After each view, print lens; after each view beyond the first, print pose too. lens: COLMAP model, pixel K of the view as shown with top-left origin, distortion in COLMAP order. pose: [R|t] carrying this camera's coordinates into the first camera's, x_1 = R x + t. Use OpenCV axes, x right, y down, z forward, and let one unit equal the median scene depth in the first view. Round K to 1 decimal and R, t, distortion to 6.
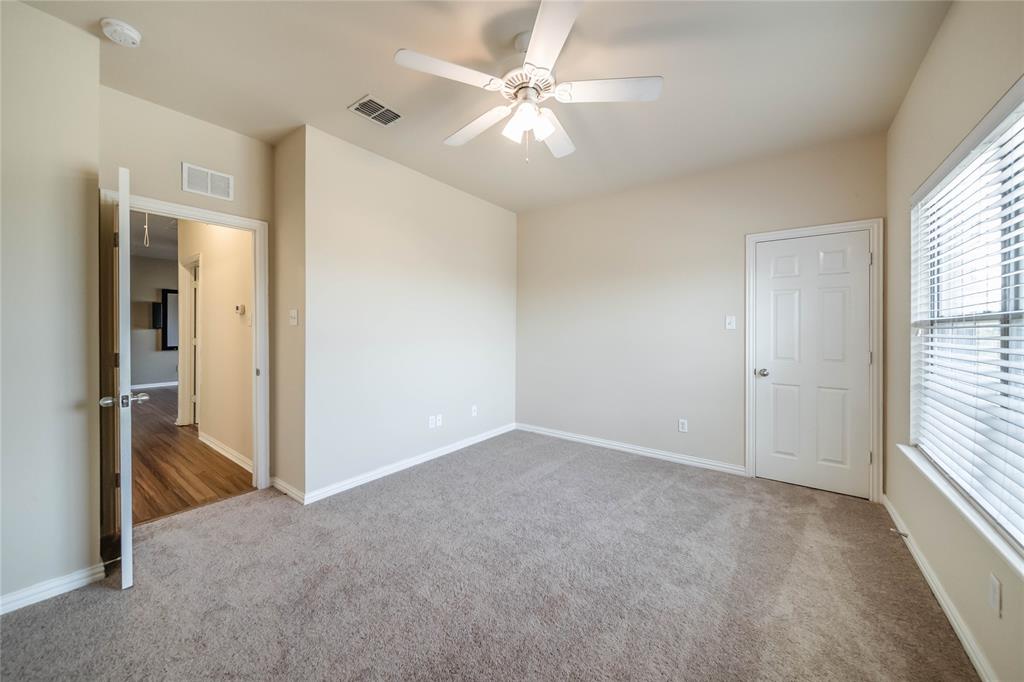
lens RADIAL K [[371.9, 0, 510.9], [0, 371.9, 333.2], [0, 0, 1]] dist [-0.000322, -0.000137]
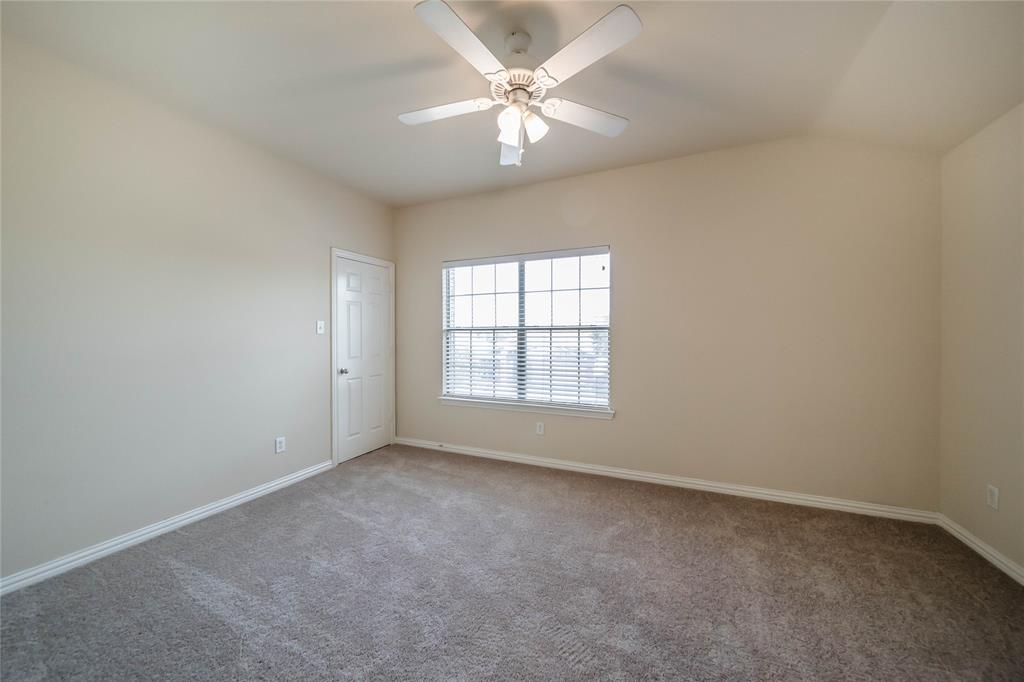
lens RADIAL K [[361.8, 0, 509.9], [0, 361.8, 335.6], [0, 0, 1]] dist [0.000216, -0.000027]
pose [[-0.213958, -0.003041, 0.976838, -0.567274], [0.011281, 0.999921, 0.005584, -0.004909], [-0.976778, 0.012214, -0.213907, 0.782550]]
